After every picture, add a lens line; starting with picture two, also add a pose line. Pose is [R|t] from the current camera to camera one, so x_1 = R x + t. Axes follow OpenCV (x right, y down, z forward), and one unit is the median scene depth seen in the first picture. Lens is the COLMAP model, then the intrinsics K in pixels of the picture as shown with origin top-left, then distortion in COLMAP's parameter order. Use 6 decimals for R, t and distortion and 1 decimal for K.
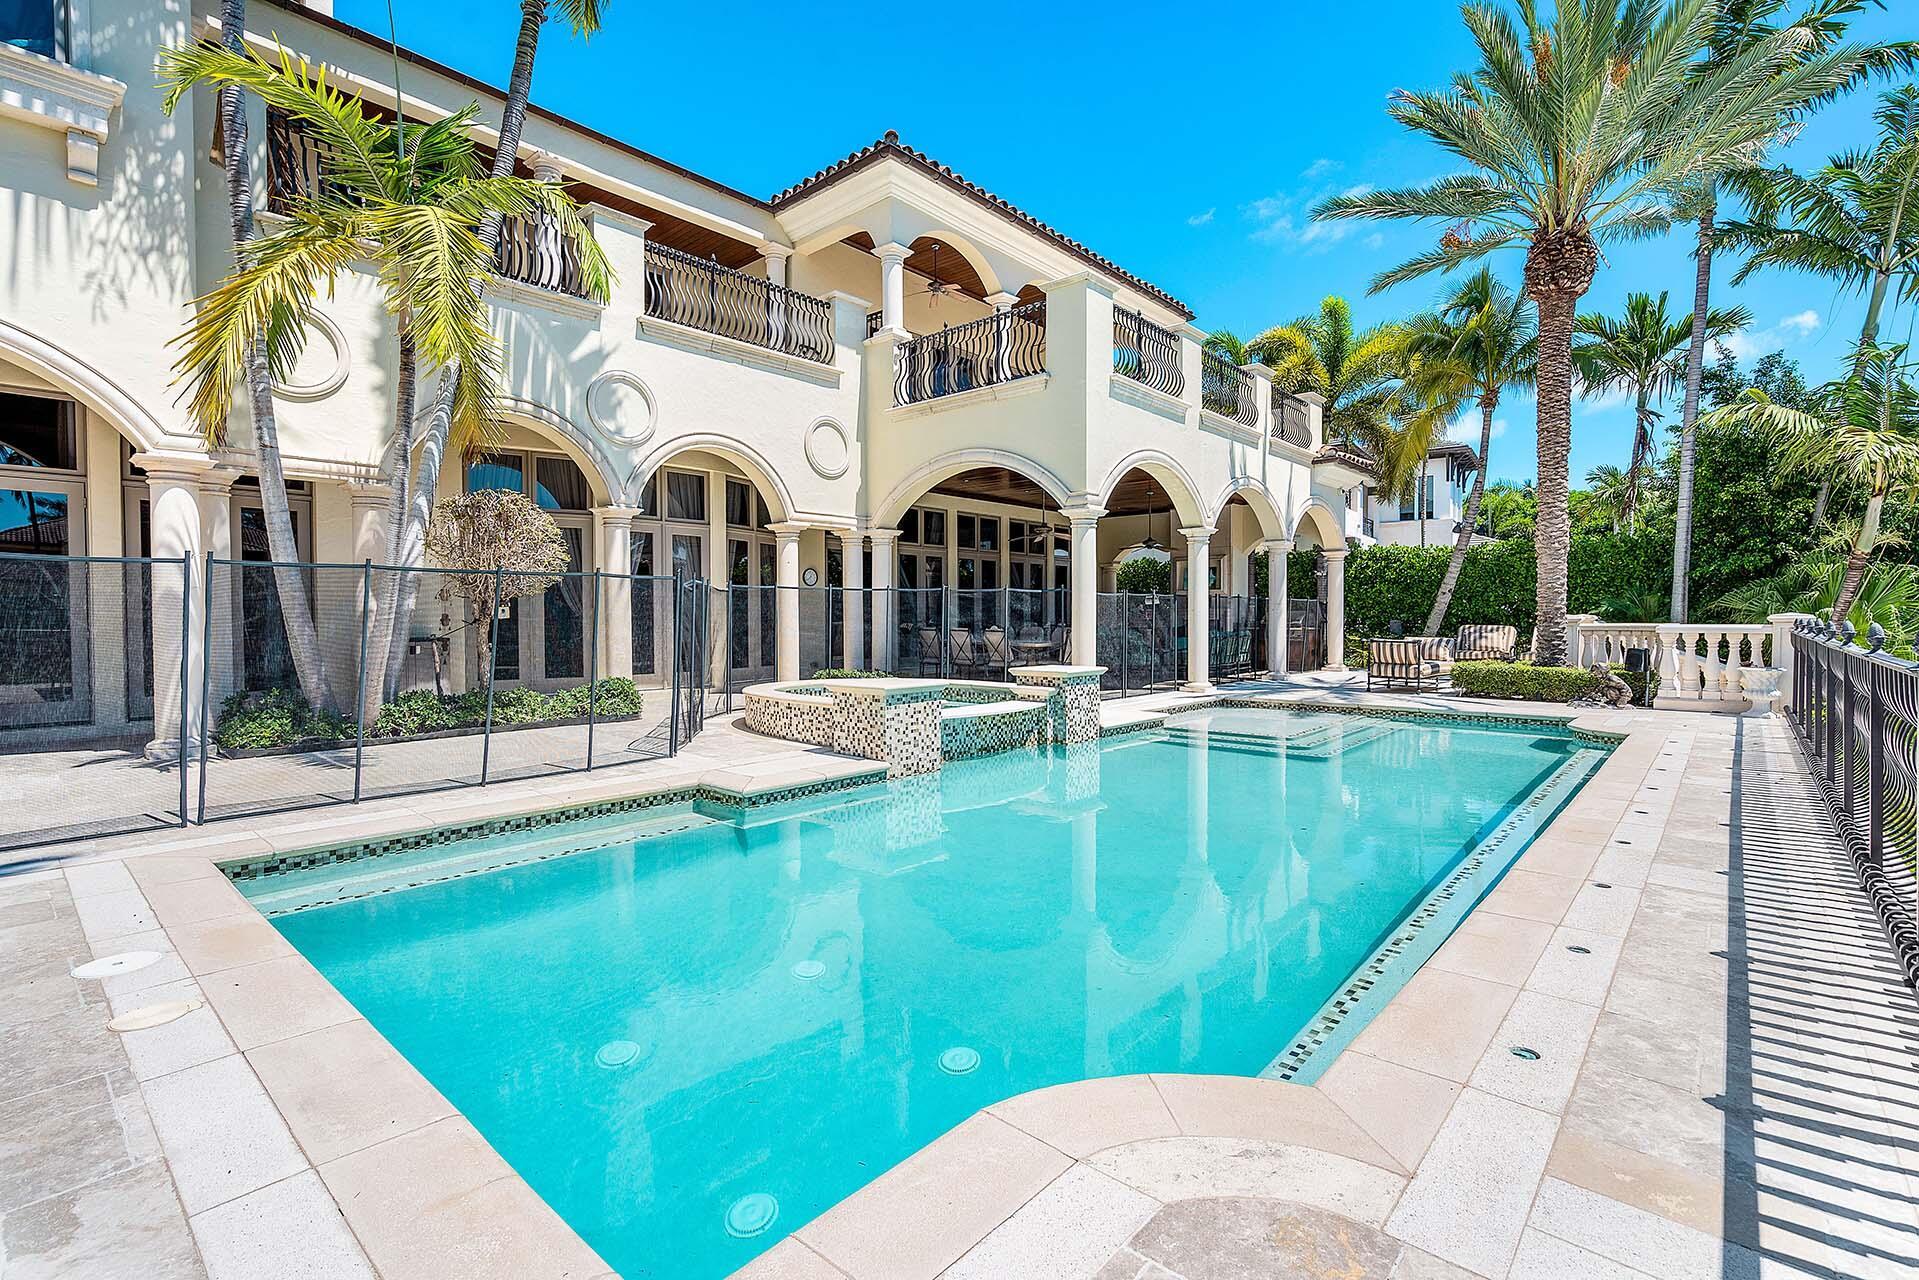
lens RADIAL K [[896.9, 0, 968.8], [0, 896.9, 632.8], [0, 0, 1]] dist [-0.001378, 0.000637]
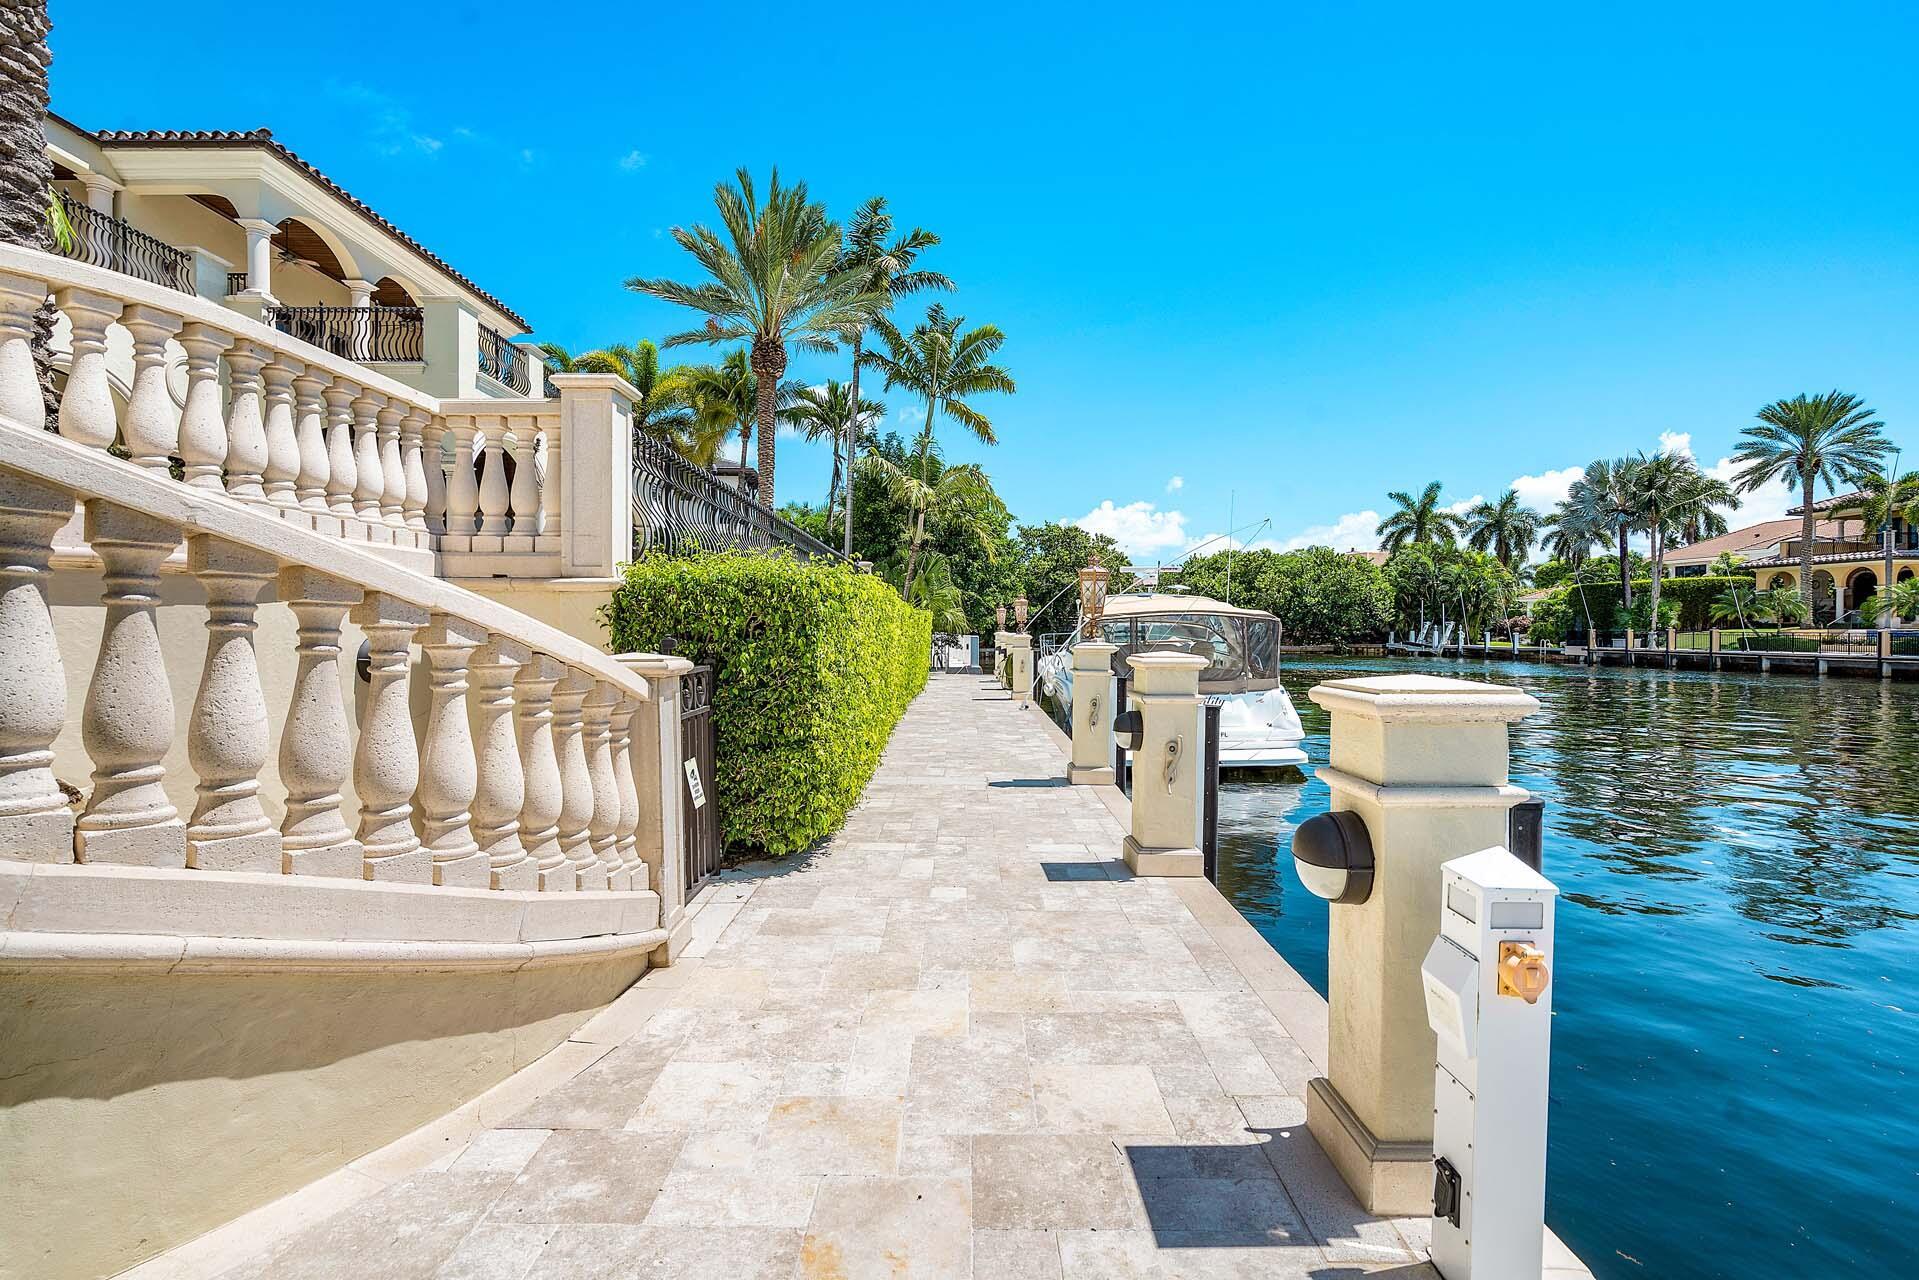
lens RADIAL K [[896.9, 0, 968.8], [0, 896.9, 632.8], [0, 0, 1]] dist [-0.001378, 0.000637]
pose [[0.754443, 0.006675, 0.656331, -0.141468], [0.001367, 0.999930, -0.011740, 0.110971], [-0.656364, 0.009754, 0.754381, -0.449564]]
